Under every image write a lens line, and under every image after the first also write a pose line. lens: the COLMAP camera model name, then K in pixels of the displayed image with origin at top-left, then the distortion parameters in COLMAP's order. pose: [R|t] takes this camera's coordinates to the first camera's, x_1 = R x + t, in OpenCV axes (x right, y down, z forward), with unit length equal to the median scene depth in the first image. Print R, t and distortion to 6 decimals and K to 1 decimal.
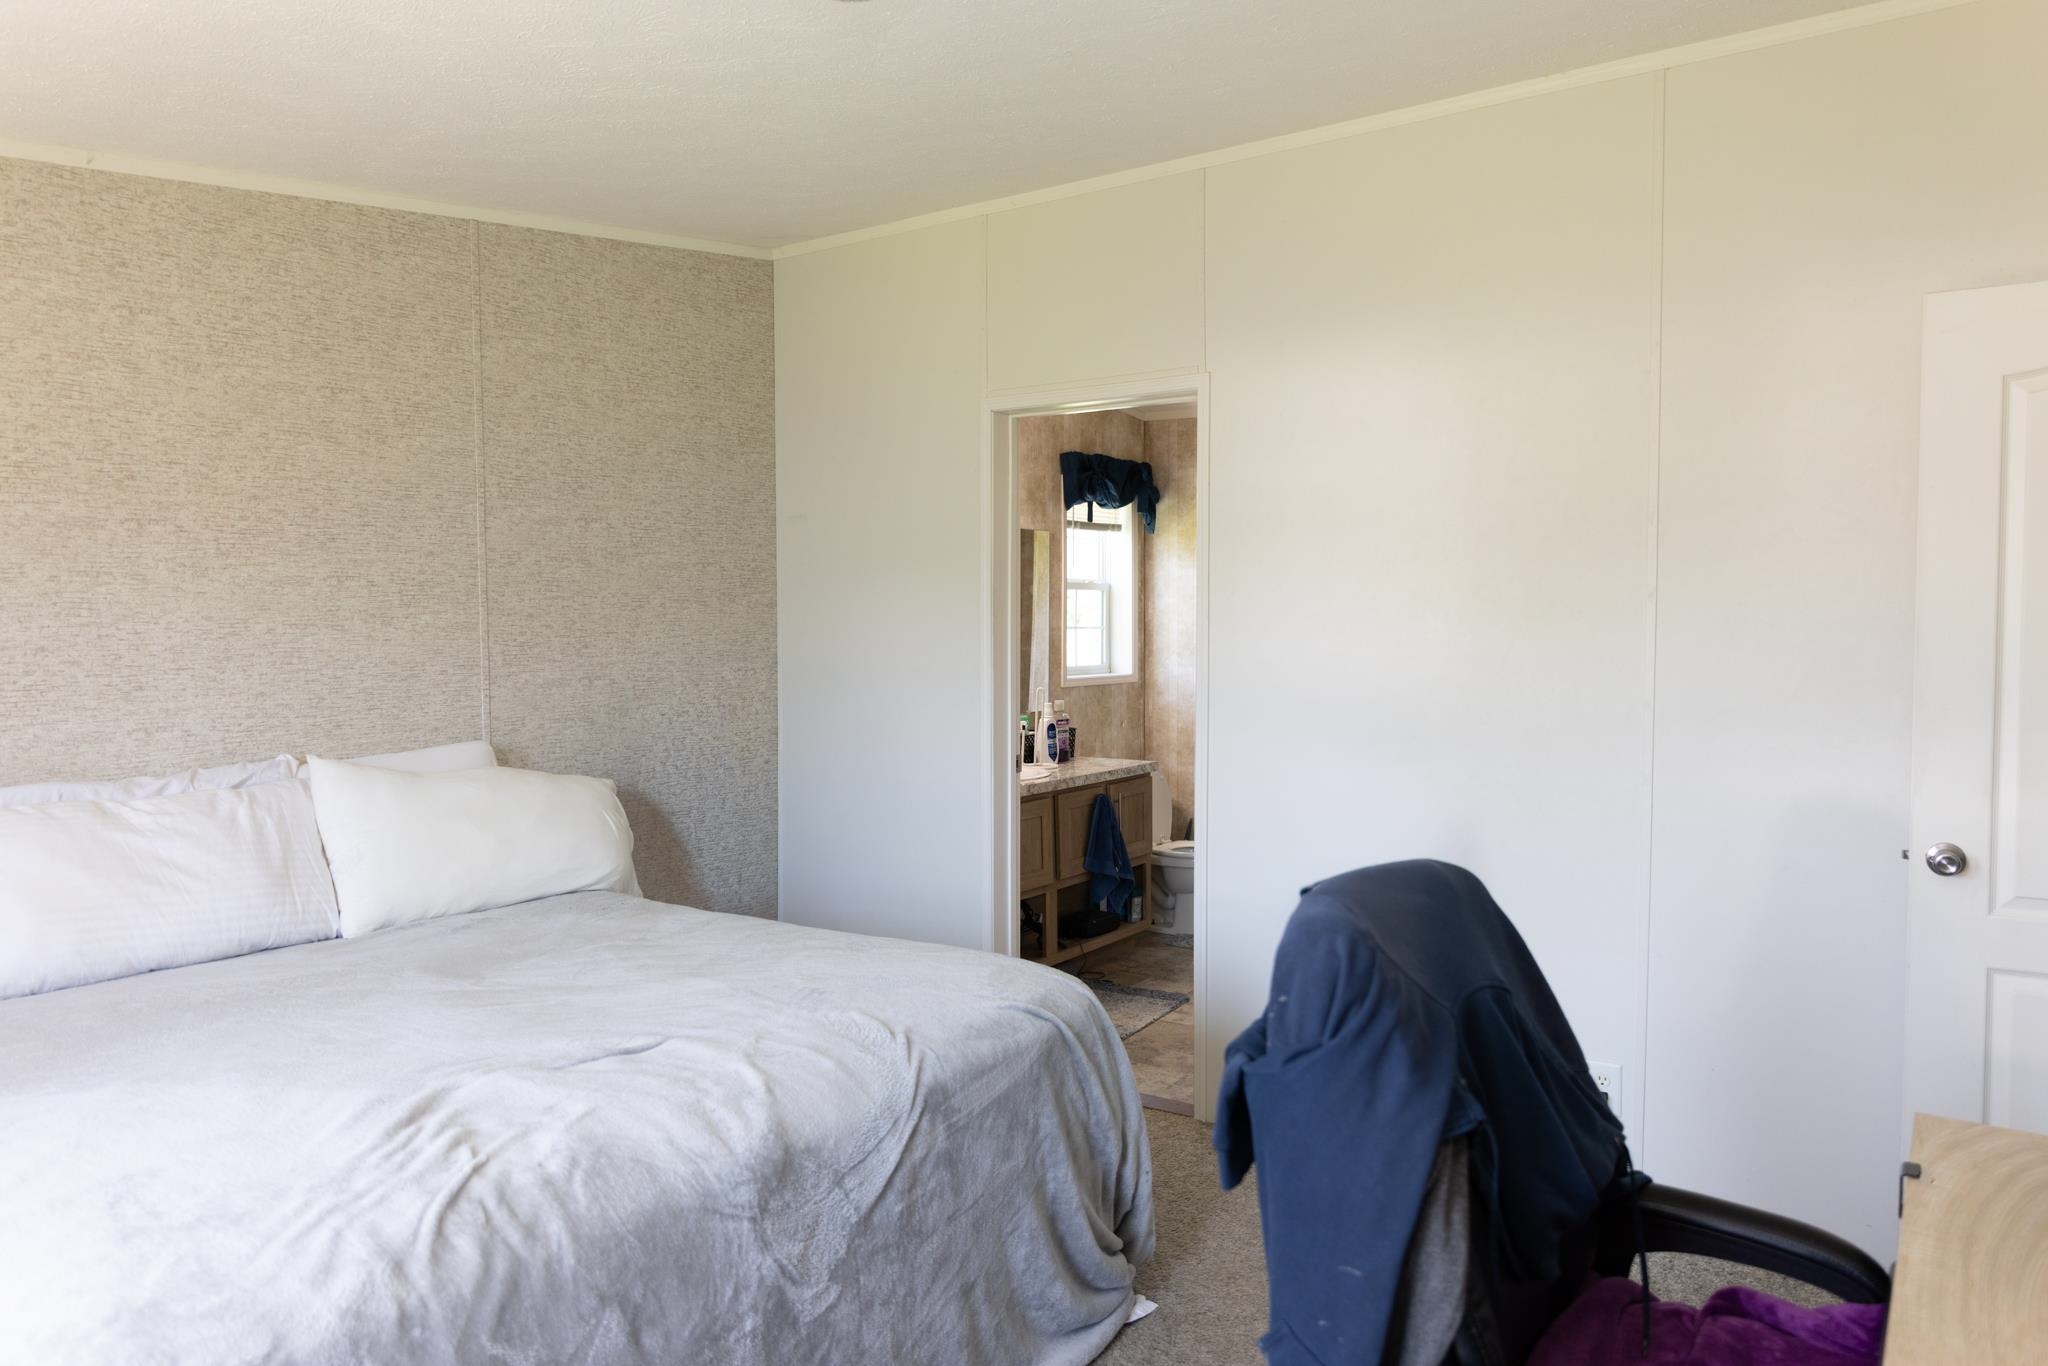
lens RADIAL K [[1388.2, 0, 1032.4], [0, 1388.2, 682.2], [0, 0, 1]] dist [-0.005012, 0.003470]
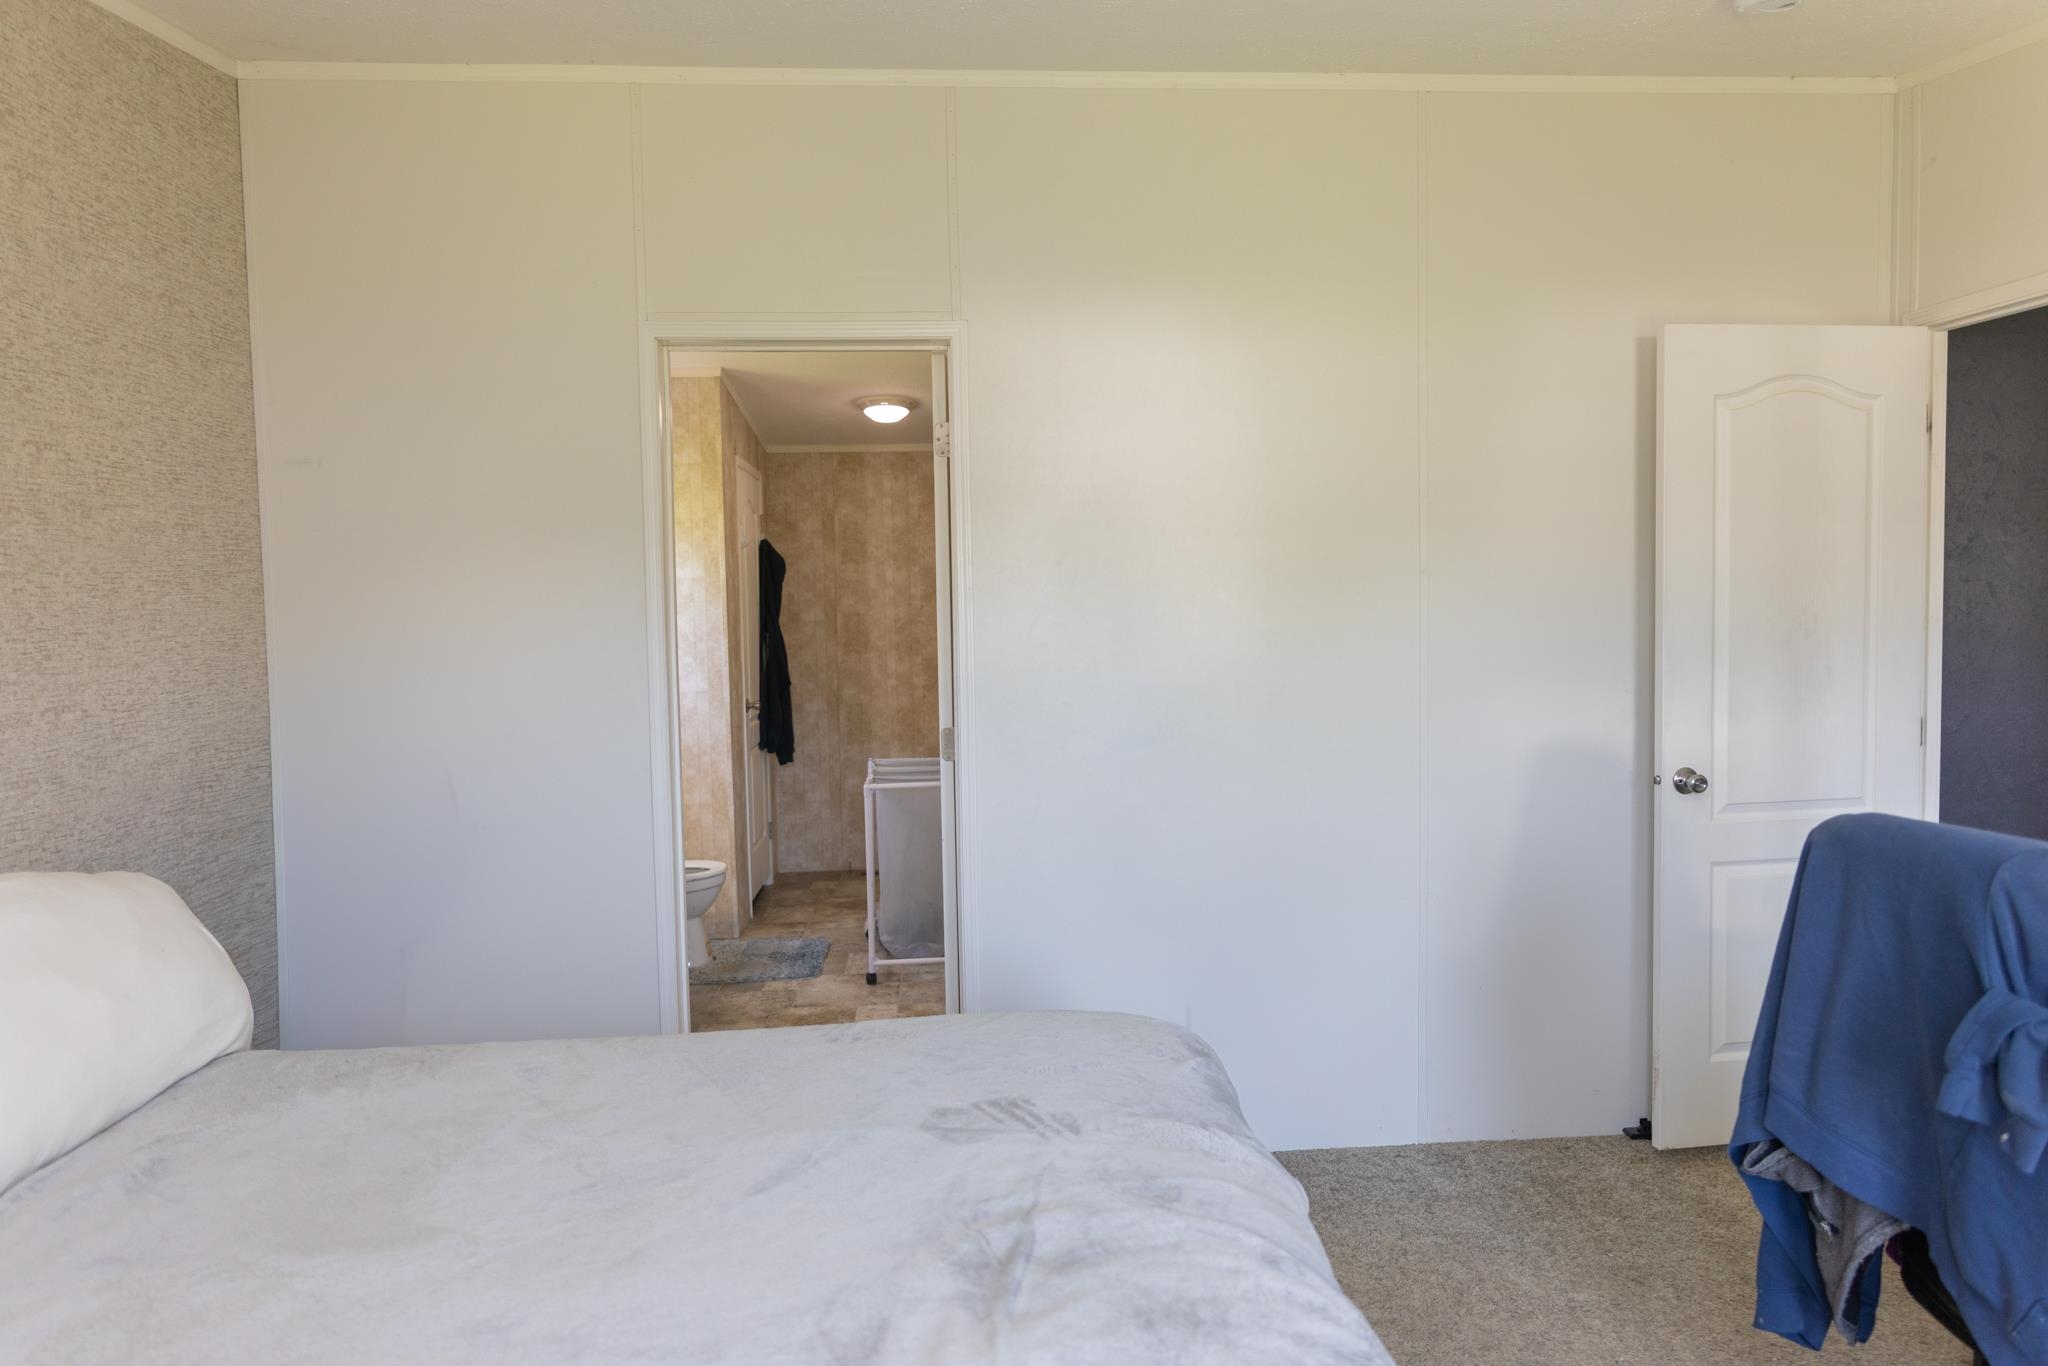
lens RADIAL K [[1388.2, 0, 1025.6], [0, 1388.2, 684.4], [0, 0, 1]] dist [-0.005012, 0.003470]
pose [[0.766274, -0.046794, 0.640807, -0.370936], [0.045830, 0.998785, 0.018131, -0.005439], [-0.640877, 0.015475, 0.767488, 0.266283]]
